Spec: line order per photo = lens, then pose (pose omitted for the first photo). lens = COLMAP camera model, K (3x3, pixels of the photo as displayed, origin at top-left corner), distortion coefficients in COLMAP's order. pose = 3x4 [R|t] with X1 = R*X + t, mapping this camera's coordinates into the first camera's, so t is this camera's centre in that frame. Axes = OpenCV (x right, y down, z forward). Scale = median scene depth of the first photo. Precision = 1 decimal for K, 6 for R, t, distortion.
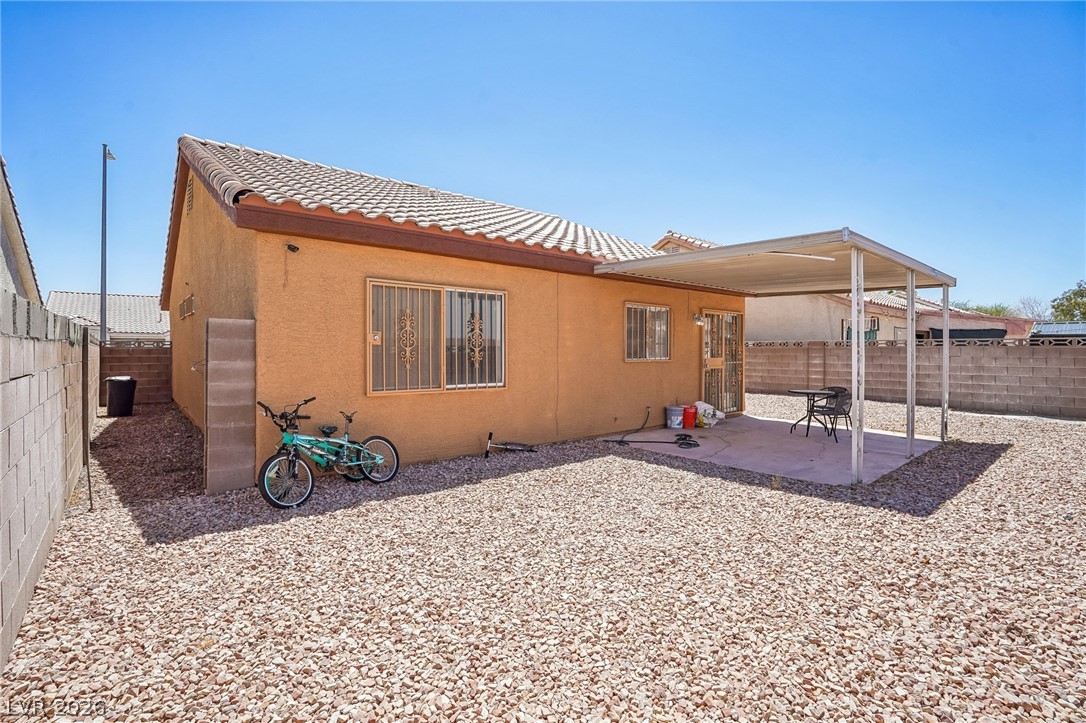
lens RADIAL K [[505.3, 0, 541.6], [0, 505.3, 354.2], [0, 0, 1]] dist [-0.065806, 0.025583]
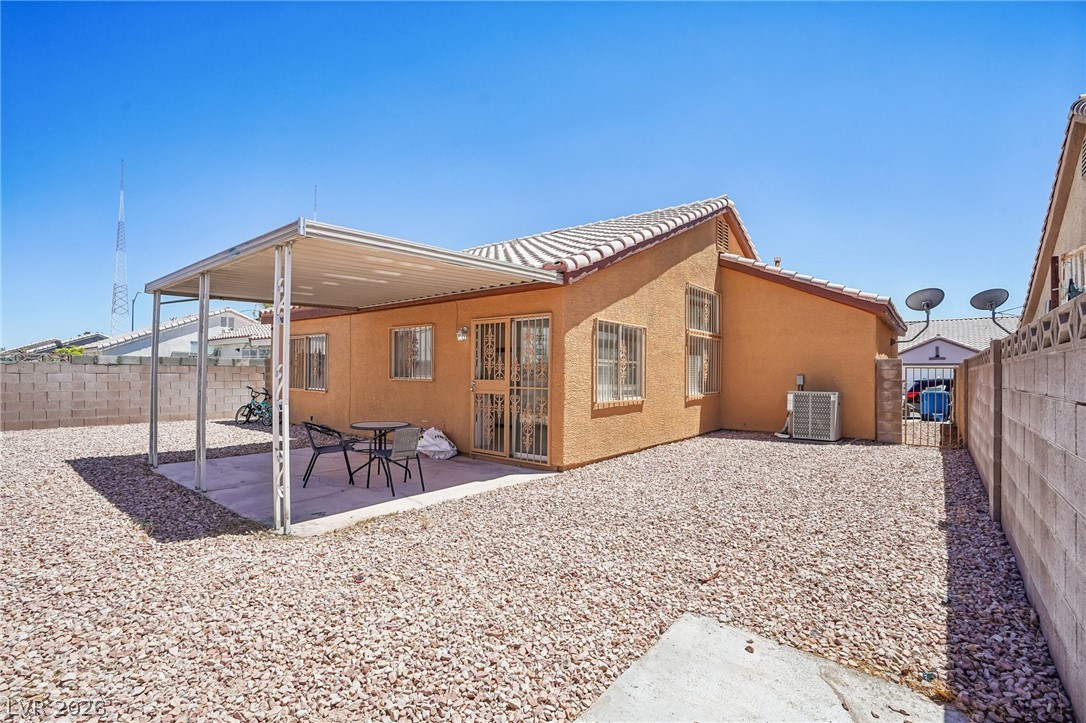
lens RADIAL K [[505.3, 0, 541.6], [0, 505.3, 354.2], [0, 0, 1]] dist [-0.065806, 0.025583]
pose [[0.164032, -0.032141, -0.985931, 1.186207], [-0.012358, 0.999324, -0.034634, -0.007502], [0.986378, 0.017865, 0.163524, 1.016158]]
